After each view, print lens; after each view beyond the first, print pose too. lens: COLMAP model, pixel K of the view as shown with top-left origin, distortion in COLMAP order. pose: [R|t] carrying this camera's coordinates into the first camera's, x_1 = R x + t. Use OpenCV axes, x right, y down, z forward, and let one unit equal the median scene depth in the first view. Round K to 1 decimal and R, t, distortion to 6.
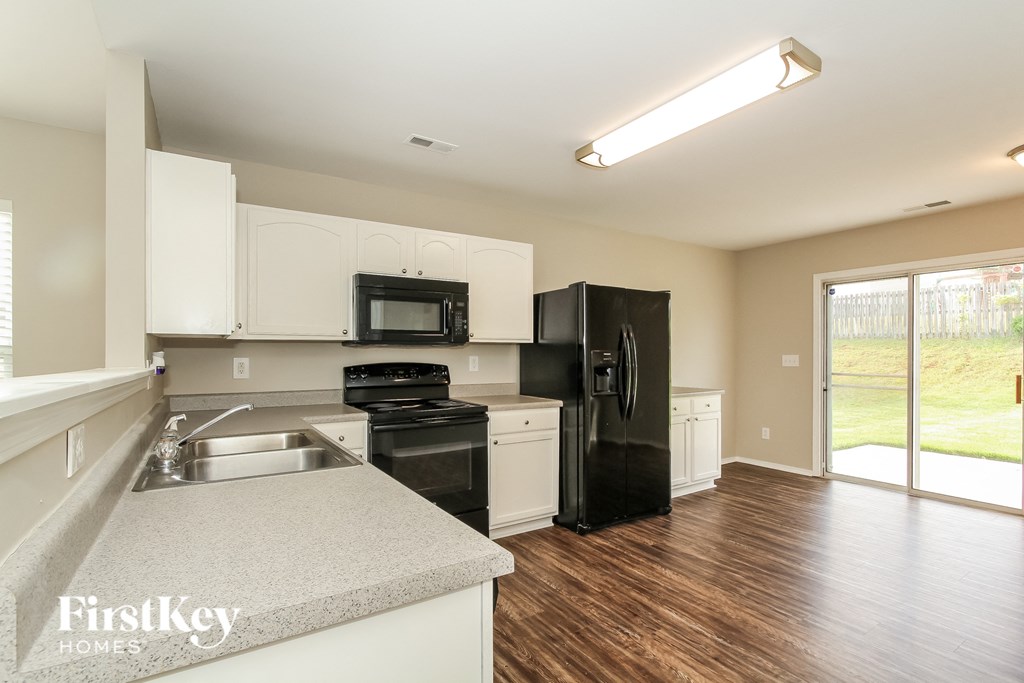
lens RADIAL K [[512.0, 0, 514.2], [0, 512.0, 355.3], [0, 0, 1]] dist [0.002981, 0.002135]
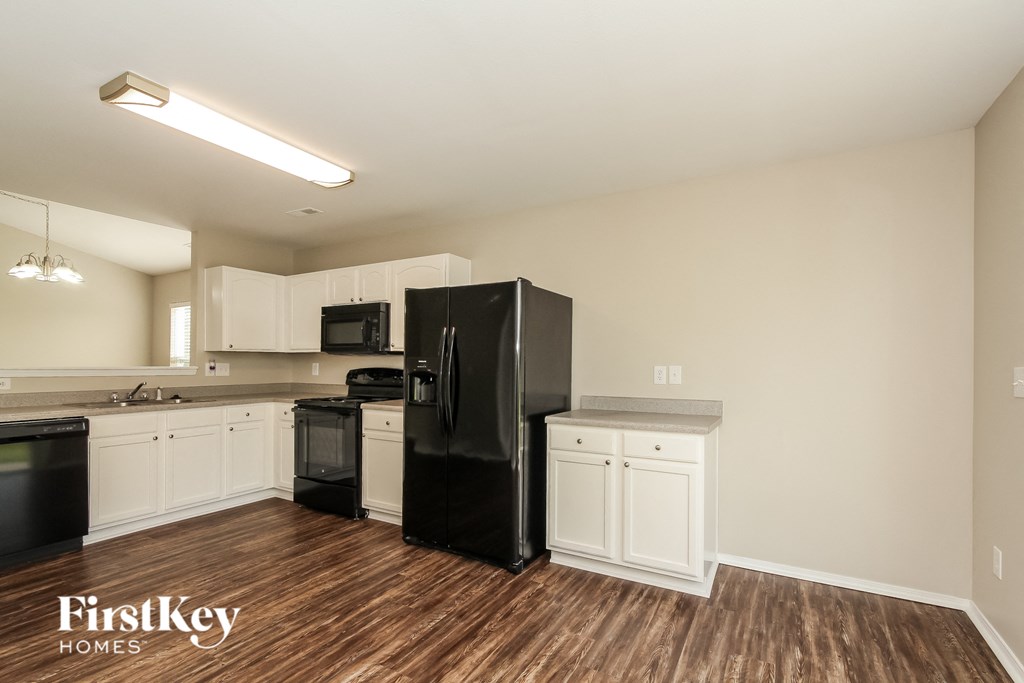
lens RADIAL K [[504.9, 0, 510.4], [0, 504.9, 362.0], [0, 0, 1]] dist [0.002718, 0.000411]
pose [[0.417133, 0.001298, -0.908844, 1.127361], [-0.012530, 0.999912, -0.004323, 0.000796], [0.908759, 0.013191, 0.417113, 0.785708]]
